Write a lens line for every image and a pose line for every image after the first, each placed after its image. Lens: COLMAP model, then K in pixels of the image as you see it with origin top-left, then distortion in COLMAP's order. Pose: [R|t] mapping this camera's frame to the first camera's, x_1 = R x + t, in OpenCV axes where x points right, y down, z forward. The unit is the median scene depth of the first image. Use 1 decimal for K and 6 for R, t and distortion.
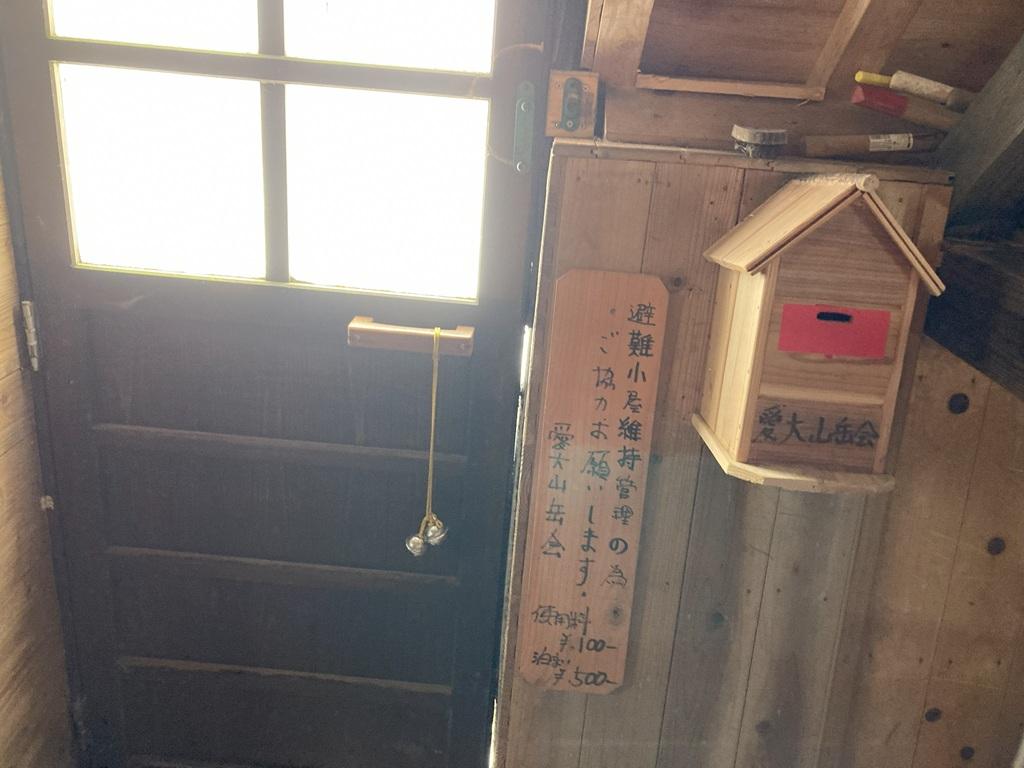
lens RADIAL K [[820.6, 0, 512.0], [0, 820.6, 384.0], [0, 0, 1]] dist [-0.016697, 0.056760]
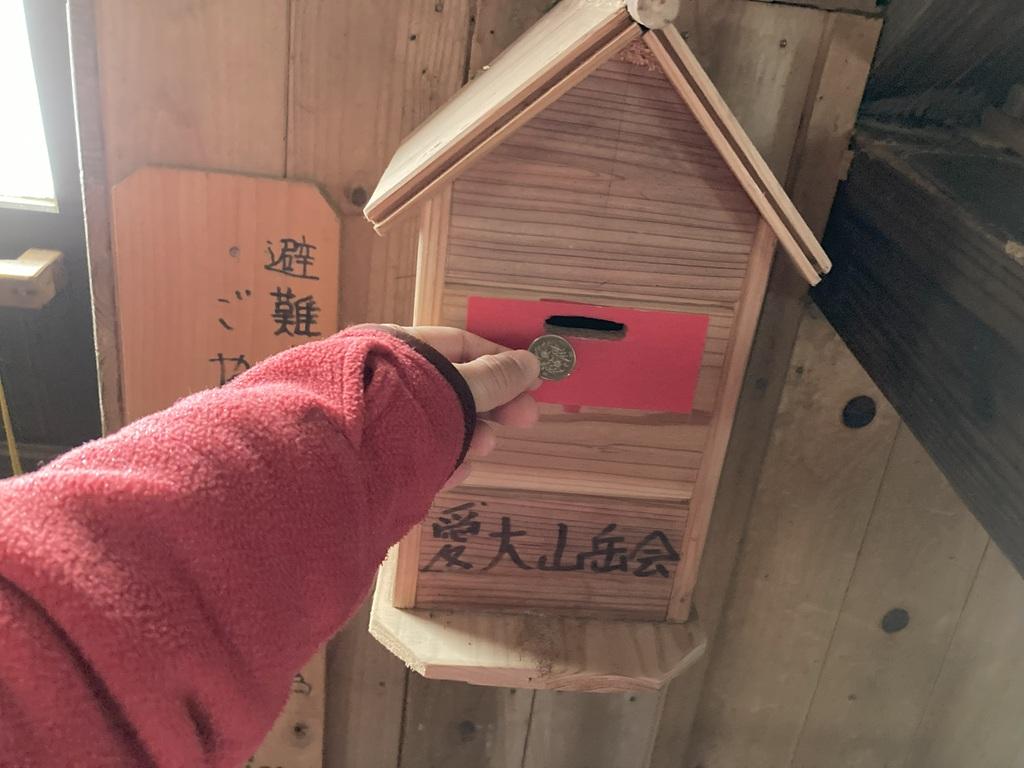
lens RADIAL K [[830.5, 0, 512.0], [0, 830.5, 384.0], [0, 0, 1]] dist [0.085715, -0.158250]
pose [[0.997080, -0.000029, 0.076367, 0.307861], [-0.014563, 0.981578, 0.190507, -0.131292], [-0.074966, -0.191063, 0.978711, 0.535146]]
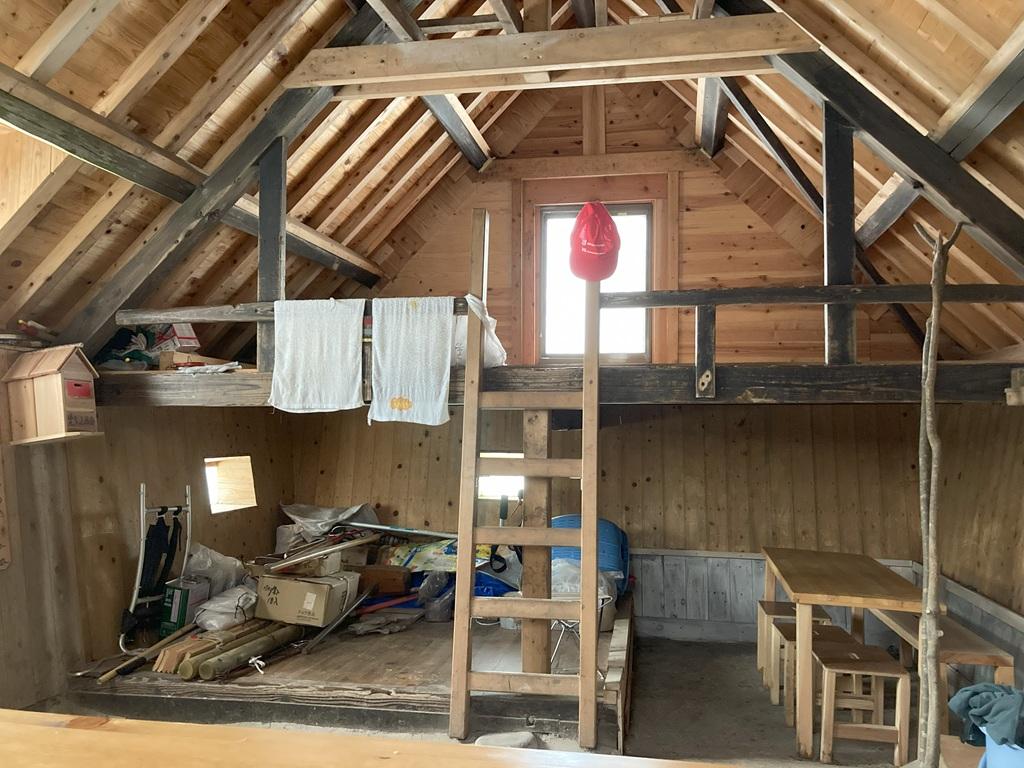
lens RADIAL K [[830.5, 0, 512.0], [0, 830.5, 384.0], [0, 0, 1]] dist [0.085715, -0.158250]
pose [[0.164664, -0.008588, 0.986312, -2.551895], [0.353844, 0.933916, -0.050942, 0.677506], [-0.920695, 0.357389, 0.156821, -1.099943]]
